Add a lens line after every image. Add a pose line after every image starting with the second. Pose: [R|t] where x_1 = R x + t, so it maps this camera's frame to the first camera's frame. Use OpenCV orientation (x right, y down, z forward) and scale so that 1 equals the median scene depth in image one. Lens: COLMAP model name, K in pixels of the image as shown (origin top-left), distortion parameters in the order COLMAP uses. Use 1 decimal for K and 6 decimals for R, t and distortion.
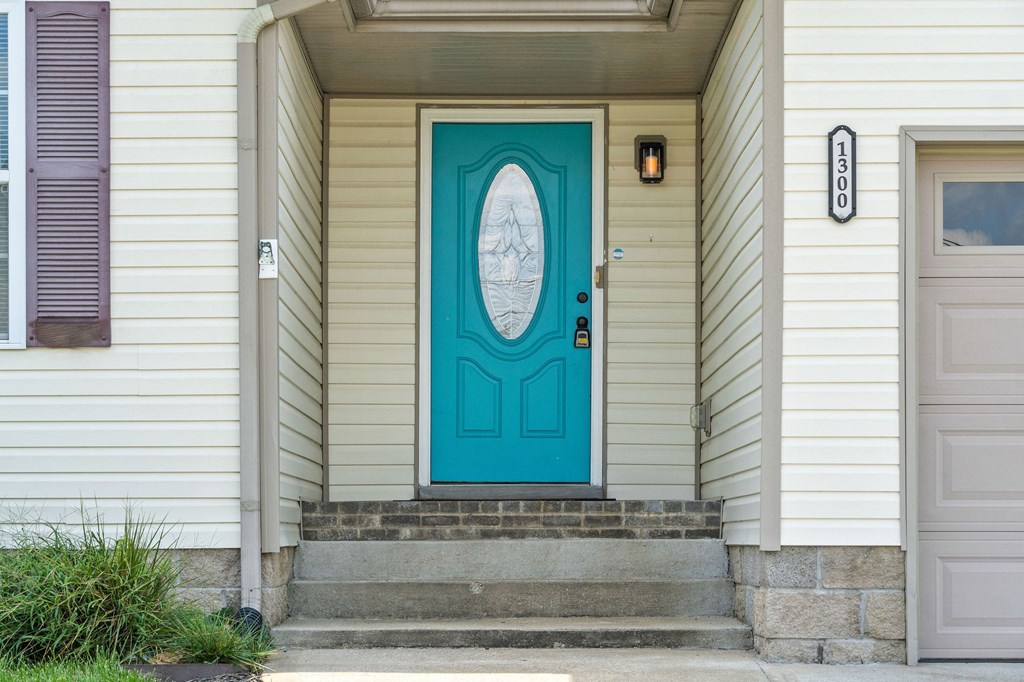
lens RADIAL K [[2773.5, 0, 500.5], [0, 2773.5, 464.3], [0, 0, 1]] dist [0.005230, 0.000000]
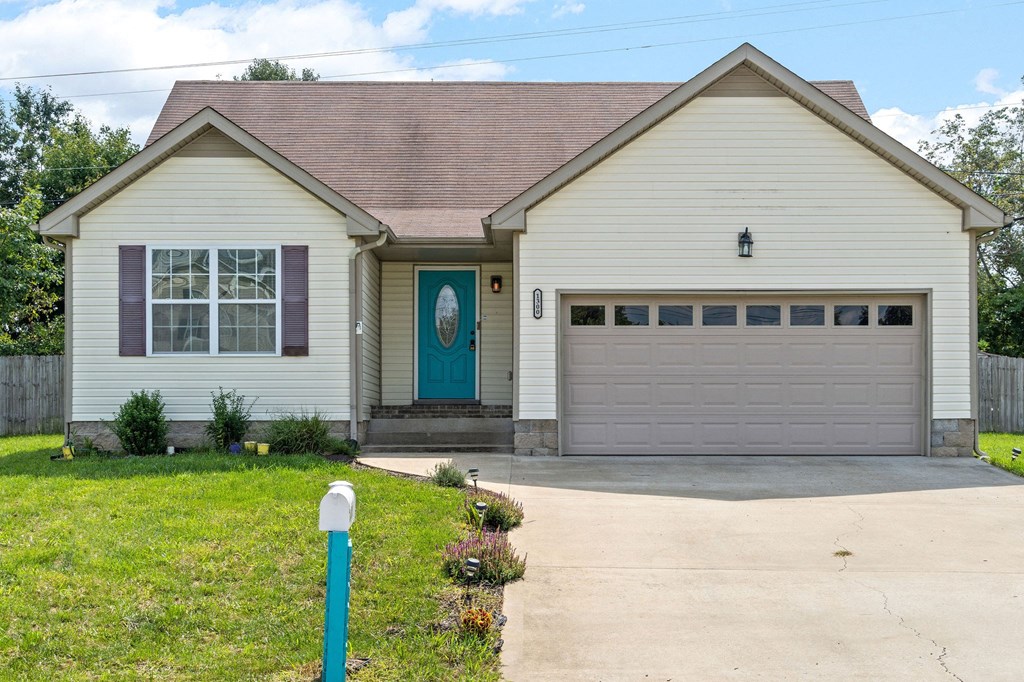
lens RADIAL K [[1560.7, 0, 529.4], [0, 1560.7, 364.9], [0, 0, 1]] dist [0.025428, 0.000000]
pose [[0.999787, -0.000097, 0.020627, 0.071181], [0.000351, 0.999924, -0.012297, -0.010685], [-0.020624, 0.012302, 0.999712, -0.757663]]
